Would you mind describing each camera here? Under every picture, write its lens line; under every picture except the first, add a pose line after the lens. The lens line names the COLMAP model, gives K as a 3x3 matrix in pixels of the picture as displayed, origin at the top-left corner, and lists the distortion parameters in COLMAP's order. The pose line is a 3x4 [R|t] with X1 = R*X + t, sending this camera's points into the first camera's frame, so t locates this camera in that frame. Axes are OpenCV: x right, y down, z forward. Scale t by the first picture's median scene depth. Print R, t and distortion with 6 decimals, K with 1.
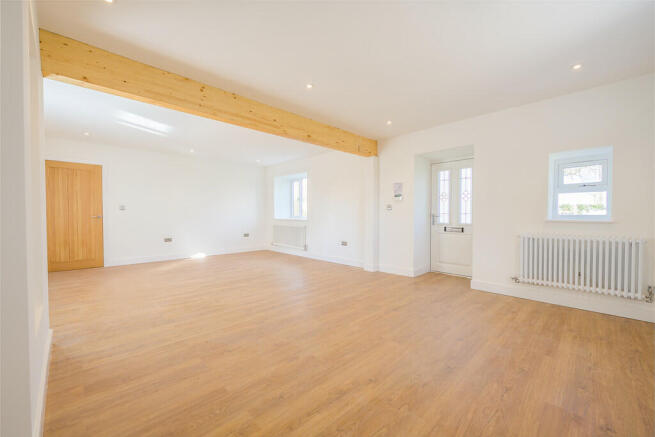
lens RADIAL K [[262.0, 0, 327.5], [0, 262.0, 218.5], [0, 0, 1]] dist [-0.000281, -0.000012]
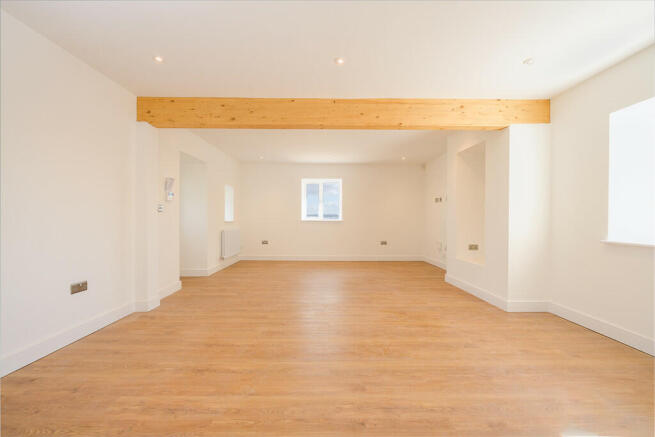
lens RADIAL K [[262.0, 0, 327.5], [0, 262.0, 218.5], [0, 0, 1]] dist [-0.000281, -0.000012]
pose [[-0.727797, -0.011385, 0.685698, -0.888176], [0.011345, 0.999525, 0.028637, -0.048212], [-0.685699, 0.028621, -0.727323, 1.812301]]
